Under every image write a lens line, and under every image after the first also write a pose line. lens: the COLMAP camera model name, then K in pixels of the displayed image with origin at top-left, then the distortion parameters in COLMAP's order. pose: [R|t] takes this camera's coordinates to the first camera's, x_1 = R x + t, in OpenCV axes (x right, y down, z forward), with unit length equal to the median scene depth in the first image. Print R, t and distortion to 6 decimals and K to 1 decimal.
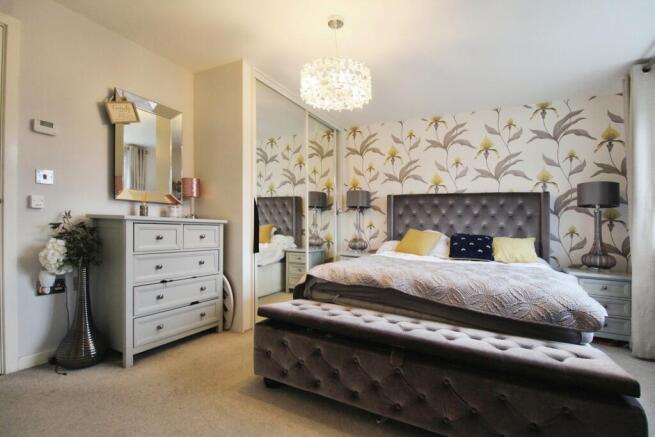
lens RADIAL K [[292.5, 0, 328.7], [0, 292.5, 229.5], [0, 0, 1]] dist [-0.000699, -0.000229]
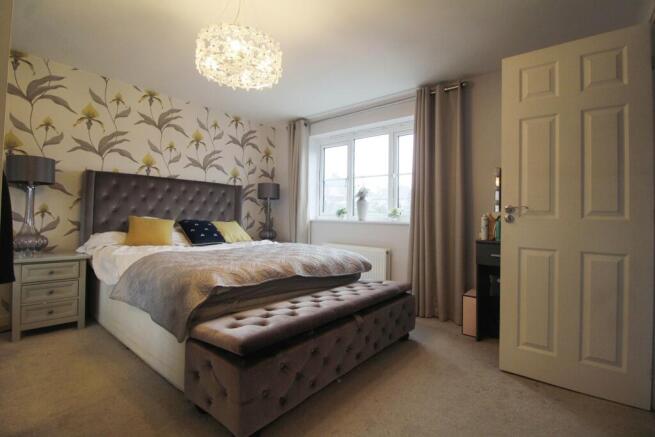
lens RADIAL K [[324.0, 0, 328.2], [0, 324.0, 201.6], [0, 0, 1]] dist [-0.000197, -0.000075]
pose [[0.212825, 0.020358, 0.976878, -0.499392], [0.000505, 0.999780, -0.020945, -0.023015], [-0.977090, 0.004951, 0.212768, 0.259381]]
